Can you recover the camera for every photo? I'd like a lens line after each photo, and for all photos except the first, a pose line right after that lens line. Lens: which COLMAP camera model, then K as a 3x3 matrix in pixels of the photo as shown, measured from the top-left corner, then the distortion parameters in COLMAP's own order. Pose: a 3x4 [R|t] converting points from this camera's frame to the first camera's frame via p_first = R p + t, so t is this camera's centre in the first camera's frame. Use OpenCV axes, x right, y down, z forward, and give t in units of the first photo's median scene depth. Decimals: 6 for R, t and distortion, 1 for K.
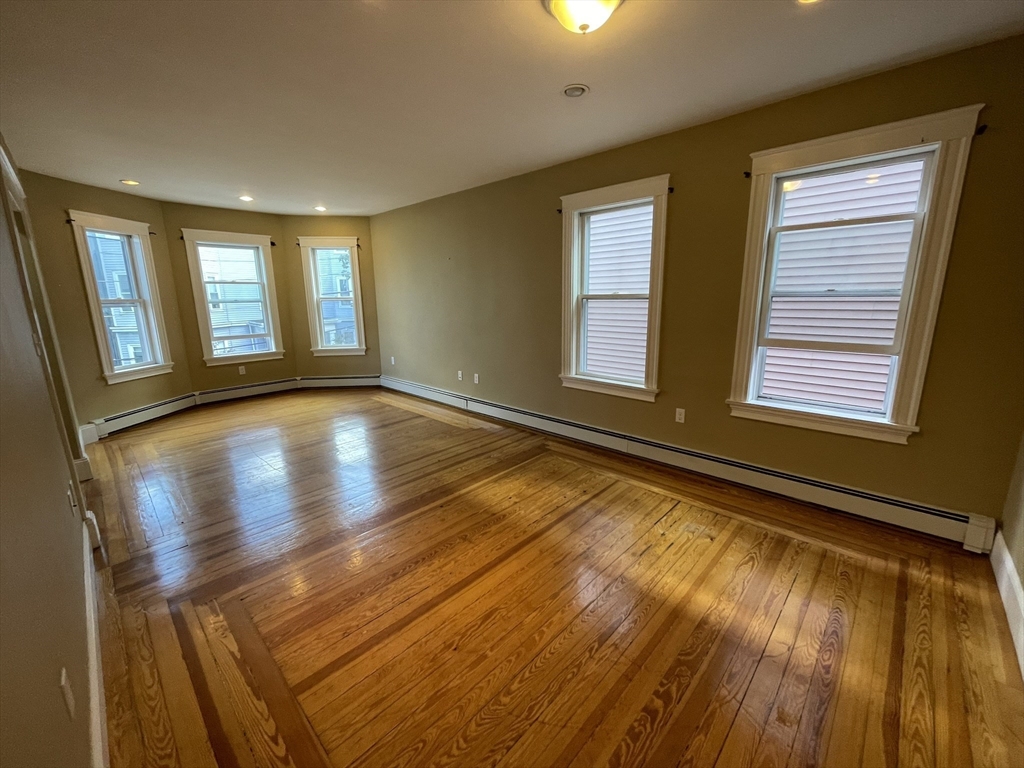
lens RADIAL K [[415.1, 0, 514.2], [0, 415.1, 383.6], [0, 0, 1]] dist [-0.001046, -0.000190]
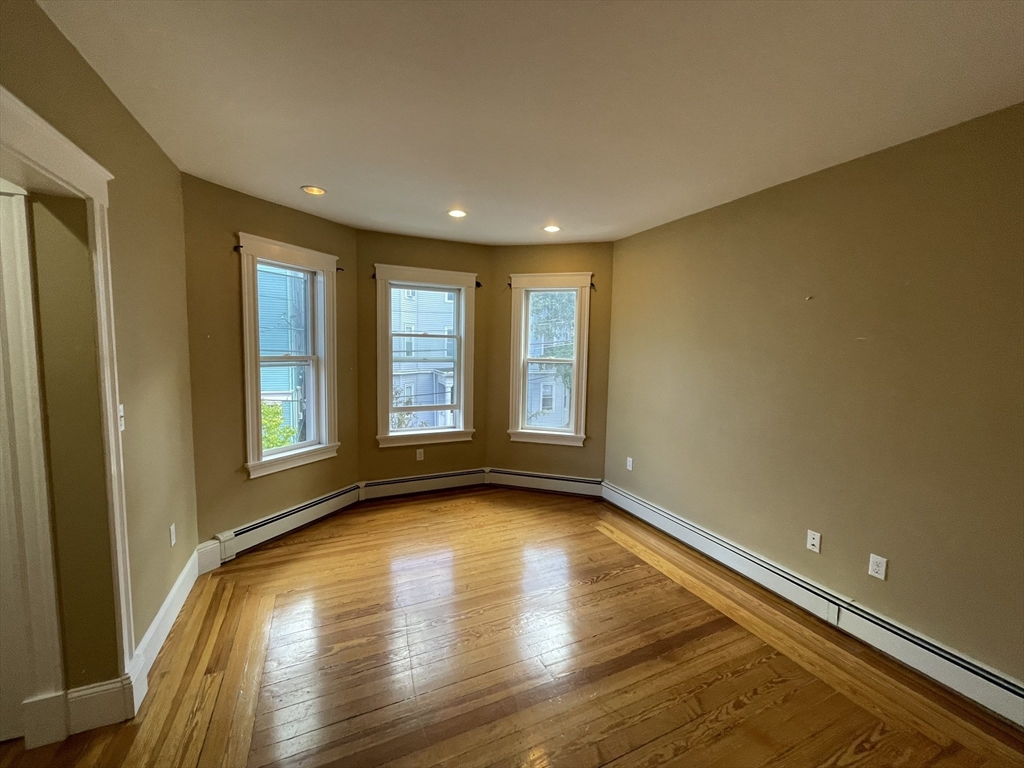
lens RADIAL K [[415.1, 0, 514.2], [0, 415.1, 383.6], [0, 0, 1]] dist [-0.001046, -0.000190]
pose [[0.930900, 0.062694, -0.359852, -0.269264], [-0.106360, 0.988995, -0.102837, -0.103962], [0.349445, 0.134005, 0.927324, 0.398084]]
